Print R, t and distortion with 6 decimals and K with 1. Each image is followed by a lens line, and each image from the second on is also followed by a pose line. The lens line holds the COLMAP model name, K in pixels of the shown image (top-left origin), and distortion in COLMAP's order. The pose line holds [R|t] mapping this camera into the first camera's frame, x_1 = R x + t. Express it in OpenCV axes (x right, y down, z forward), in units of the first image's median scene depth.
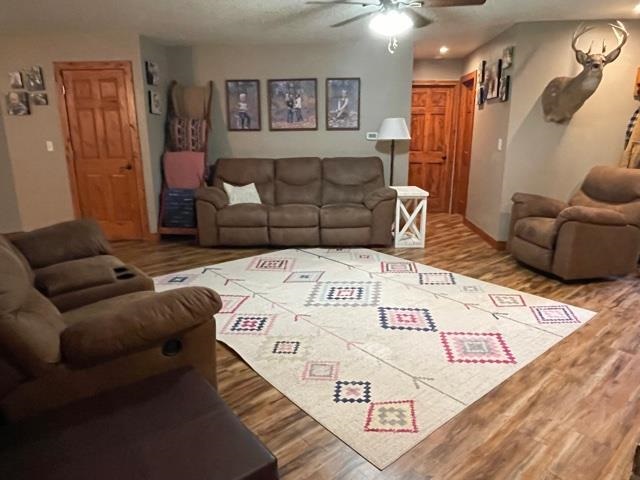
lens RADIAL K [[427.1, 0, 320.7], [0, 427.1, 239.4], [0, 0, 1]] dist [0.000114, 0.001522]
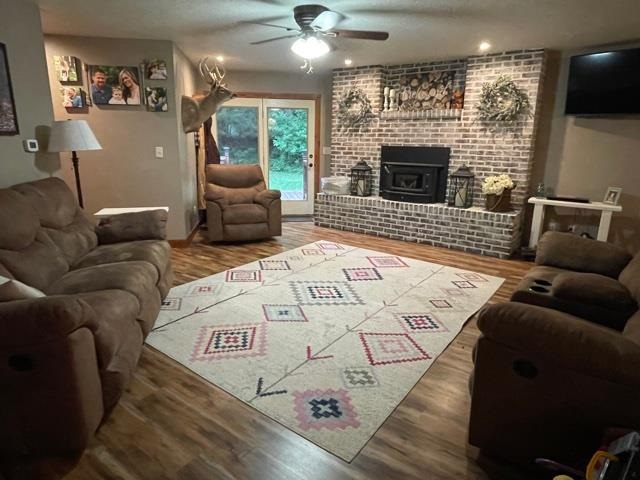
lens RADIAL K [[390.7, 0, 317.0], [0, 390.7, 240.4], [0, 0, 1]] dist [0.018143, 0.001099]
pose [[-0.217161, -0.244725, 0.944961, -0.892510], [0.226969, 0.928871, 0.292718, -0.308309], [-0.949382, 0.278044, -0.146169, 1.195921]]
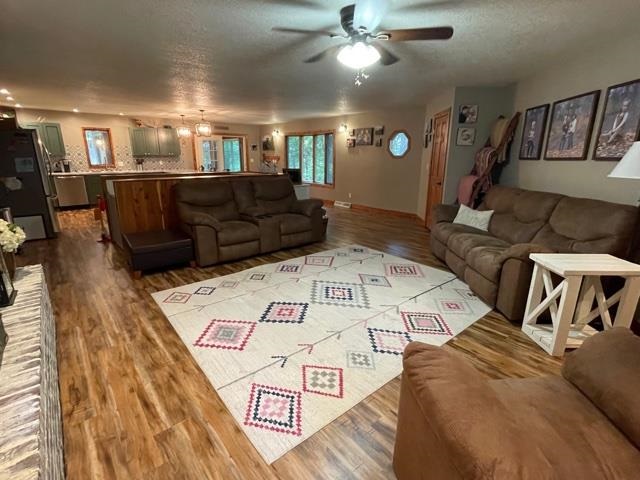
lens RADIAL K [[314.4, 0, 319.6], [0, 314.4, 238.9], [0, 0, 1]] dist [0.000678, 0.000443]
pose [[-0.010368, 0.259029, -0.965814, 0.940459], [-0.251756, 0.934076, 0.253220, -0.247051], [0.967735, 0.245775, 0.055528, 0.911896]]
